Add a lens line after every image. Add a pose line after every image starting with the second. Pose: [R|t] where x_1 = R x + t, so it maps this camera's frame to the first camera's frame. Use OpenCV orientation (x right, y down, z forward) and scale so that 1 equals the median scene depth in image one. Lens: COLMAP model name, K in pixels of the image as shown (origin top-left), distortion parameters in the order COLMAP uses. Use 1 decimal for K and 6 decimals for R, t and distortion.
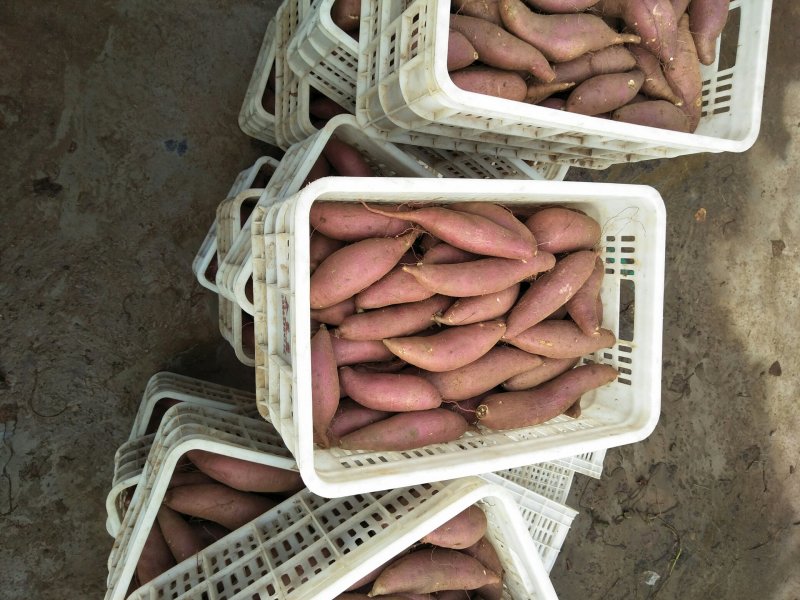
lens RADIAL K [[619.1, 0, 397.5], [0, 619.1, 297.8], [0, 0, 1]] dist [0.005952, -0.030237]
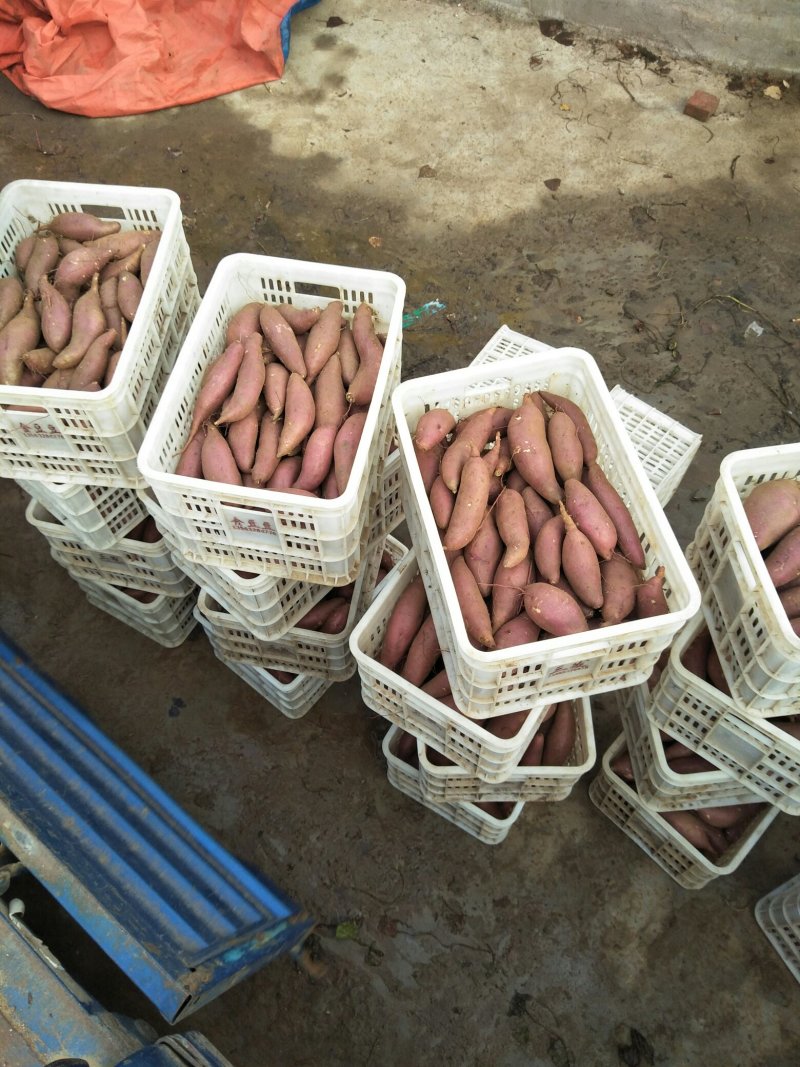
lens RADIAL K [[825.7, 0, 403.3], [0, 825.7, 529.3], [0, 0, 1]] dist [0.005952, -0.030237]
pose [[0.179505, -0.976730, 0.117373, -0.164084], [0.970741, 0.156520, -0.182110, 0.333635], [0.159501, 0.146628, 0.976248, -0.333134]]
